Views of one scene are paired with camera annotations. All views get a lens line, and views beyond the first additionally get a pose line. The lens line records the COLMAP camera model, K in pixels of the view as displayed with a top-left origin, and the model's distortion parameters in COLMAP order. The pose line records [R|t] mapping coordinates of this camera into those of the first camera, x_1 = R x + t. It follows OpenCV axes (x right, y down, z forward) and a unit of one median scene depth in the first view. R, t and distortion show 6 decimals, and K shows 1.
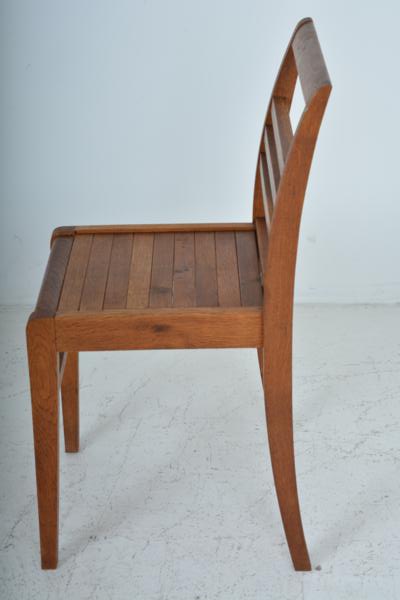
lens RADIAL K [[1200.2, 0, 203.0], [0, 1200.2, 299.0], [0, 0, 1]] dist [0.313584, 0.000000]
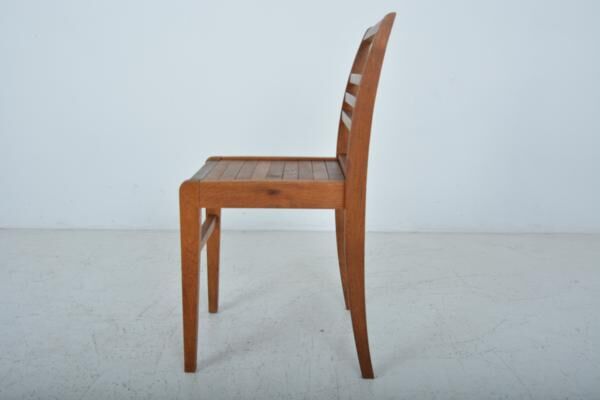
lens RADIAL K [[613.0, 0, 302.2], [0, 613.0, 221.4], [0, 0, 1]] dist [0.047188, 0.000000]
pose [[0.999603, 0.028102, -0.001806, 0.001450], [-0.027964, 0.983076, -0.181050, 0.179593], [-0.003312, 0.181029, 0.983472, 0.276049]]
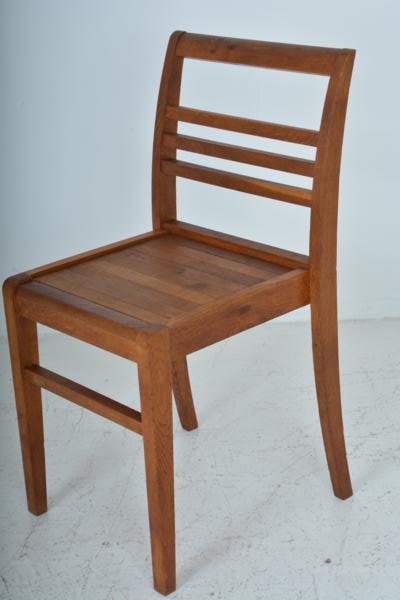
lens RADIAL K [[1183.3, 0, 201.7], [0, 1183.3, 301.2], [0, 0, 1]] dist [0.278367, 0.000000]
pose [[0.744297, -0.264317, 0.613317, -0.664312], [0.314933, 0.948739, 0.026681, -0.021217], [-0.588930, 0.173296, 0.789386, 0.187124]]
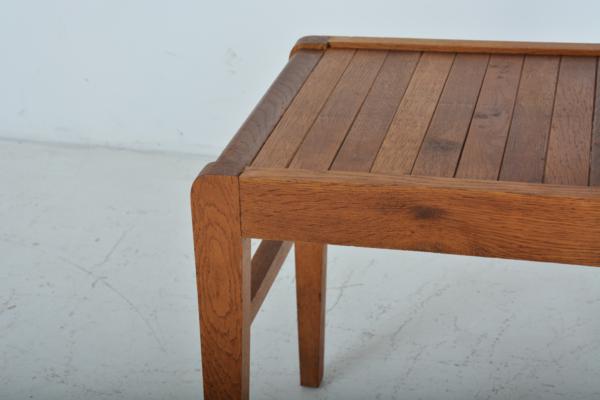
lens RADIAL K [[1200.2, 0, 299.5], [0, 1200.2, 200.7], [0, 0, 1]] dist [0.313584, 0.000000]
pose [[0.970998, 0.091056, -0.221069, 0.027107], [-0.085884, 0.995761, 0.032916, 0.005732], [0.223129, -0.012975, 0.974703, 0.435387]]
